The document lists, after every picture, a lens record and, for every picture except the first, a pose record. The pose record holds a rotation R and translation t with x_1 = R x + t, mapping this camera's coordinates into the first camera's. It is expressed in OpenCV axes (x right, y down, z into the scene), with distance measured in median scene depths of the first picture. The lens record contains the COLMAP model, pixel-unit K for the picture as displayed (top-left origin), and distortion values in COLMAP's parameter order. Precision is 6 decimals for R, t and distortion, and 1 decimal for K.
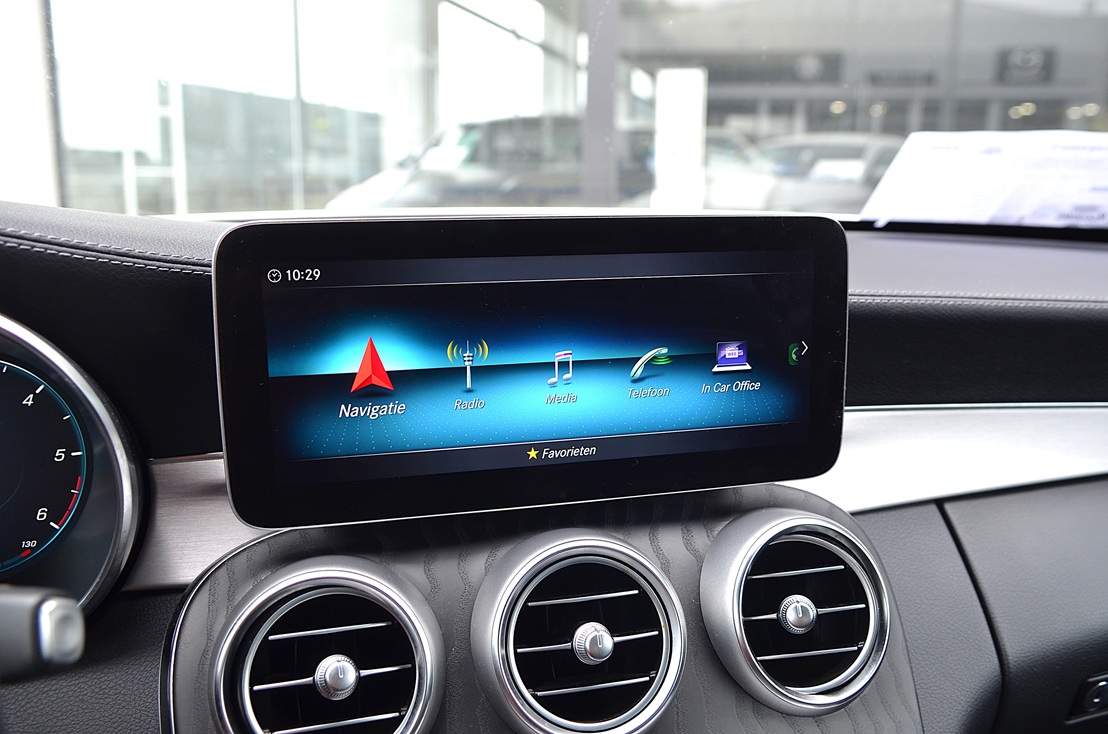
lens RADIAL K [[993.4, 0, 550.6], [0, 993.4, 361.2], [0, 0, 1]] dist [0.008553, -0.016781]
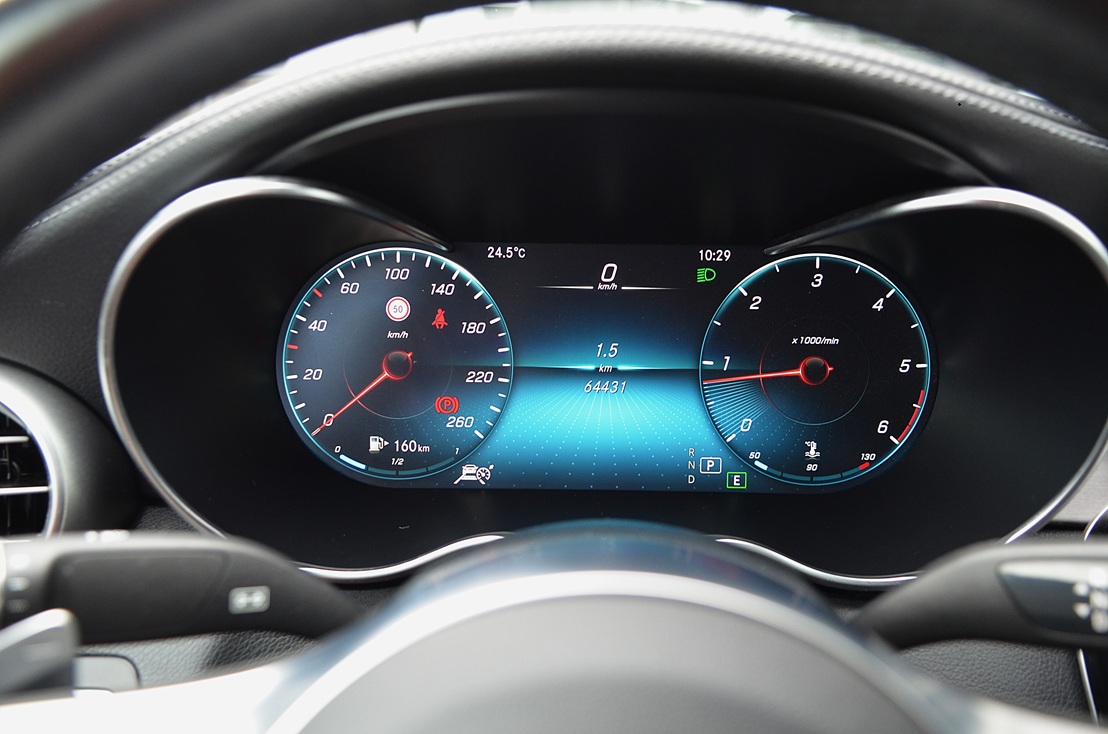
lens RADIAL K [[993.4, 0, 551.5], [0, 993.4, 361.1], [0, 0, 1]] dist [0.008553, -0.016781]
pose [[0.956602, 0.085144, -0.278682, -0.552442], [-0.059581, 0.993306, 0.098963, 0.017757], [0.285242, -0.078064, 0.955271, 0.016252]]
